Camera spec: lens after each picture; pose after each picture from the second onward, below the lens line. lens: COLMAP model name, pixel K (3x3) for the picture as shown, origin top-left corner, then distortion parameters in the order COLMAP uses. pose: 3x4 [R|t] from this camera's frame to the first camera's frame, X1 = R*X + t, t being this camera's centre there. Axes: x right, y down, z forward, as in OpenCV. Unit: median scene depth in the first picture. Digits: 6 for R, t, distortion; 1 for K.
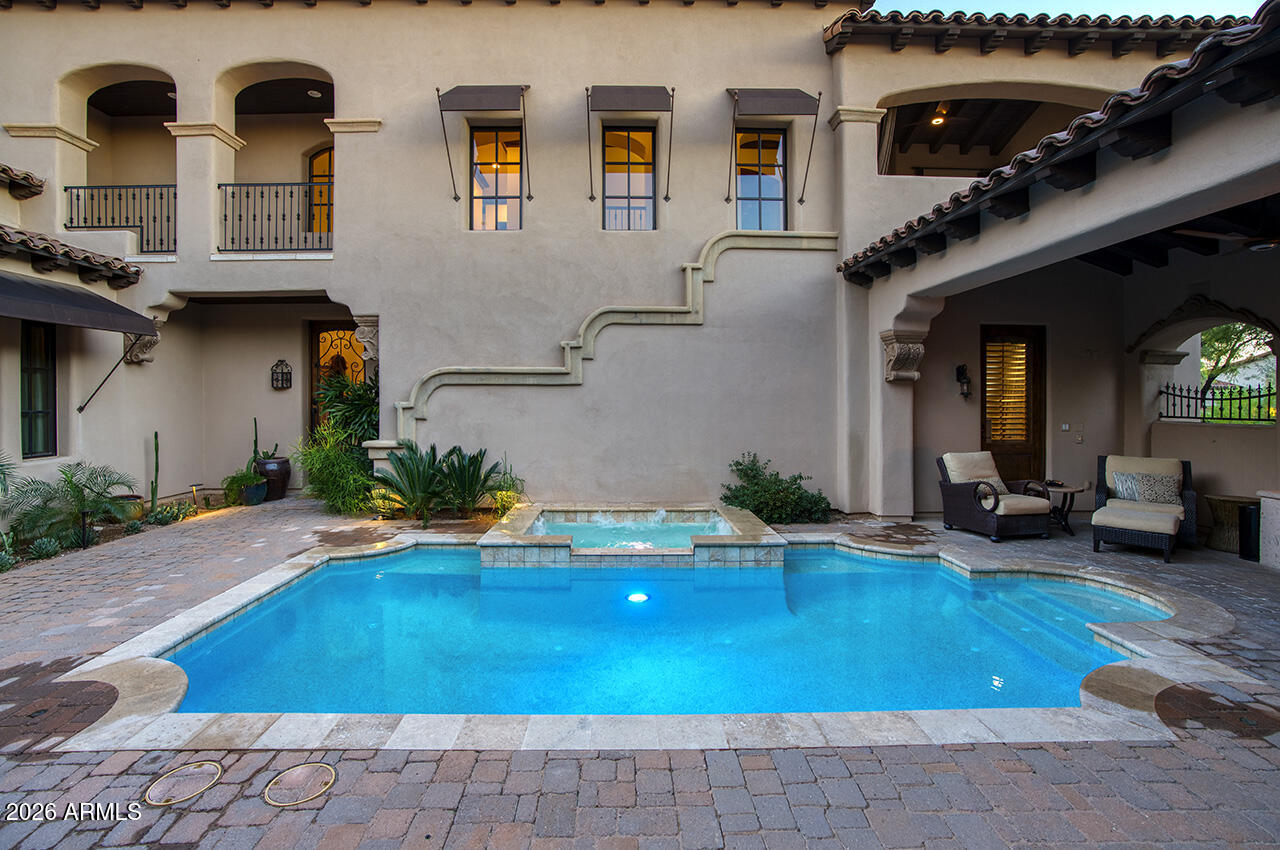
lens RADIAL K [[590.8, 0, 625.5], [0, 590.8, 399.8], [0, 0, 1]] dist [-0.060712, -0.000087]
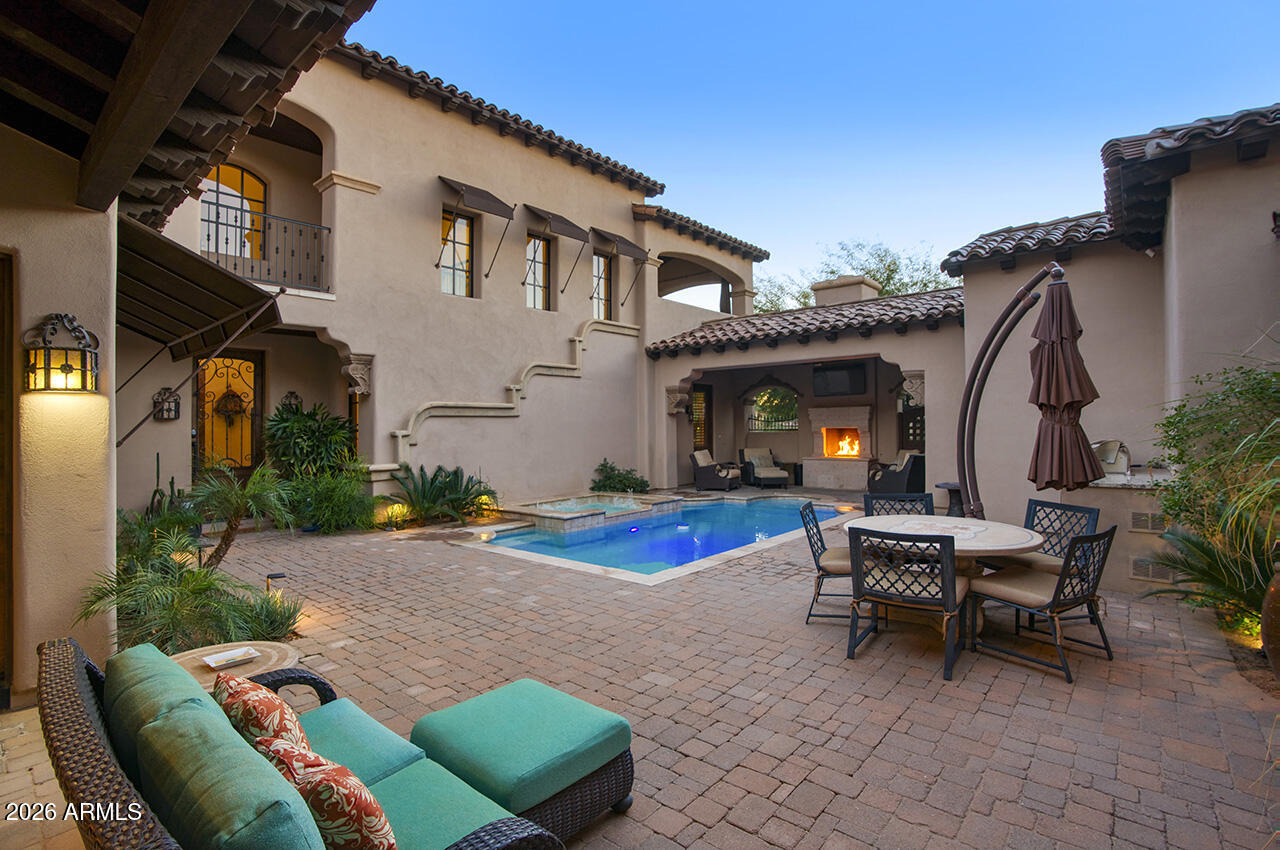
lens RADIAL K [[607.1, 0, 630.6], [0, 607.1, 419.0], [0, 0, 1]] dist [-0.056276, 0.019905]
pose [[0.665099, -0.004650, 0.746740, -0.978614], [0.020019, 0.999732, -0.011605, 0.003502], [-0.746486, 0.022668, 0.665014, -0.154920]]
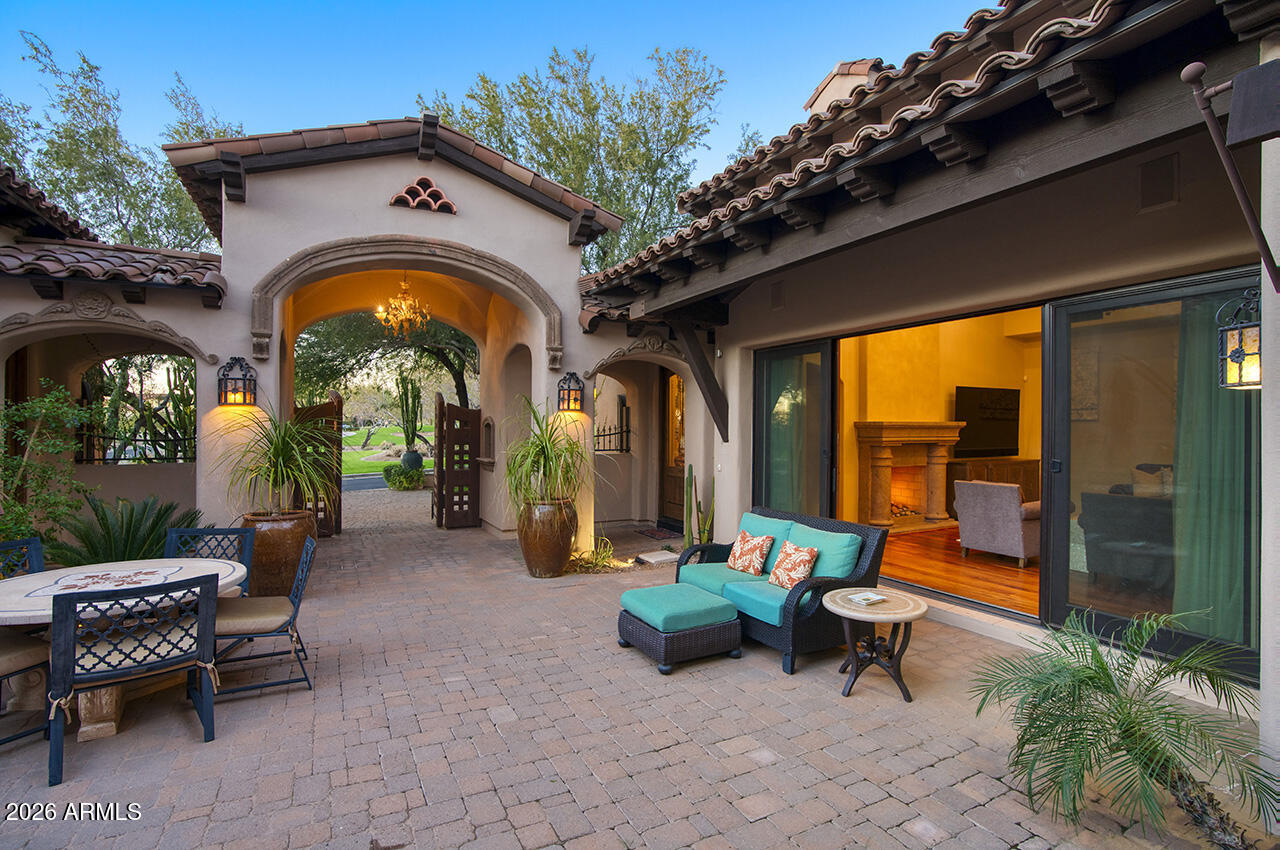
lens RADIAL K [[607.1, 0, 630.6], [0, 607.1, 419.0], [0, 0, 1]] dist [-0.056276, 0.019905]
pose [[-0.900773, -0.005953, -0.434249, -0.499688], [-0.002488, 0.999960, -0.008547, -0.009083], [0.434282, -0.006618, -0.900753, 0.591018]]
